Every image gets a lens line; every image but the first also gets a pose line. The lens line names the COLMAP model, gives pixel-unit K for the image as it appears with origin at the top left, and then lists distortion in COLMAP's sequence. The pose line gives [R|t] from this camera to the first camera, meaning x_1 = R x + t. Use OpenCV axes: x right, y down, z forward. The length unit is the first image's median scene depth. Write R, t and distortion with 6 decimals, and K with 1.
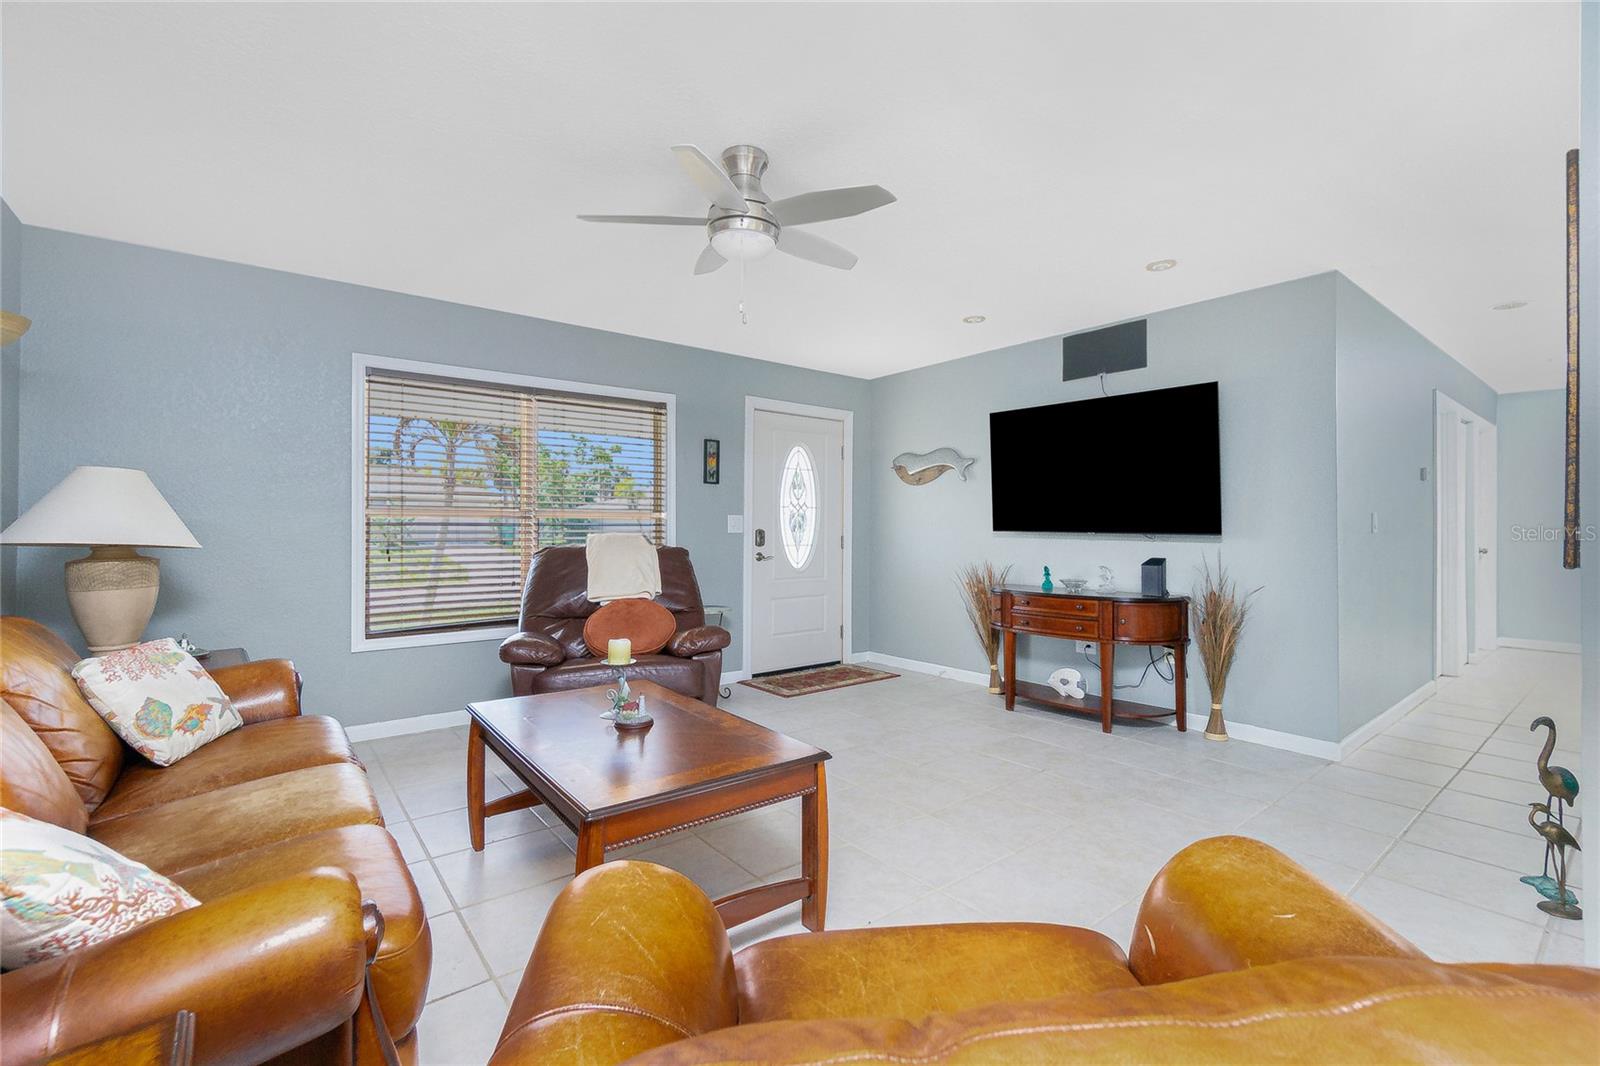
lens RADIAL K [[691.1, 0, 803.1], [0, 691.1, 521.0], [0, 0, 1]] dist [-0.000117, 0.000397]
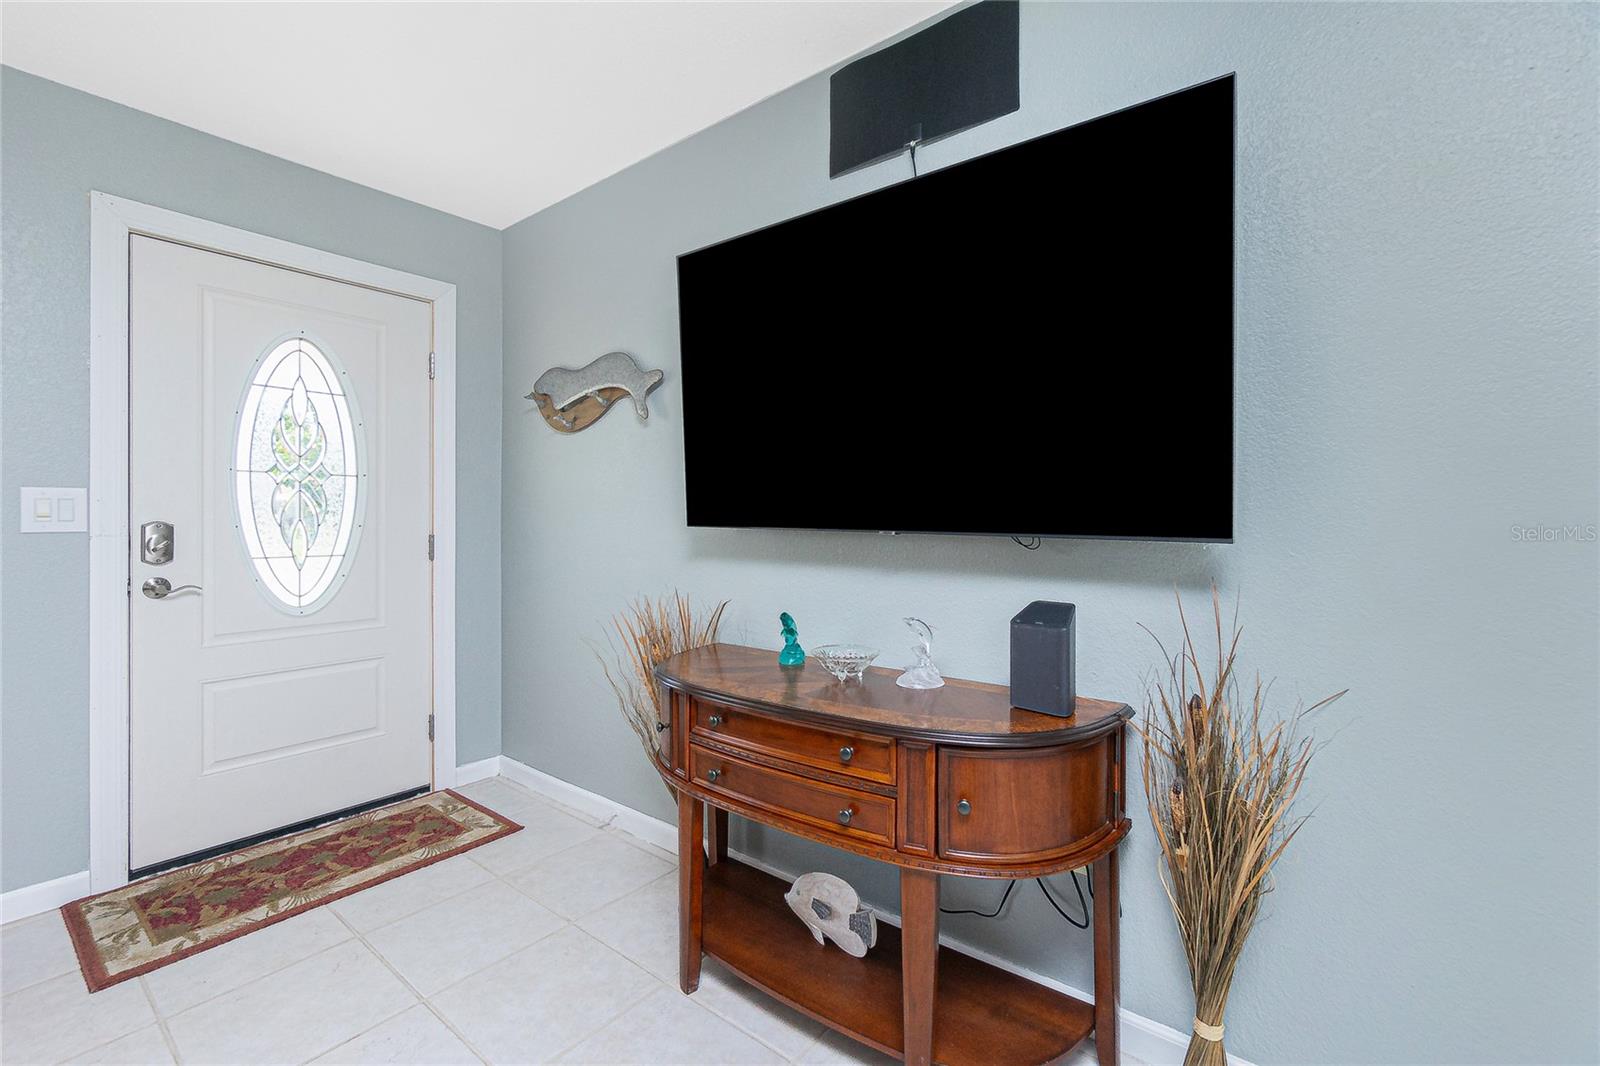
lens RADIAL K [[691.1, 0, 803.1], [0, 691.1, 521.0], [0, 0, 1]] dist [-0.000117, 0.000397]
pose [[0.974123, -0.002492, 0.226004, 0.248796], [-0.001174, 0.999870, 0.016088, 0.004237], [-0.226015, -0.015937, 0.973994, 0.553729]]
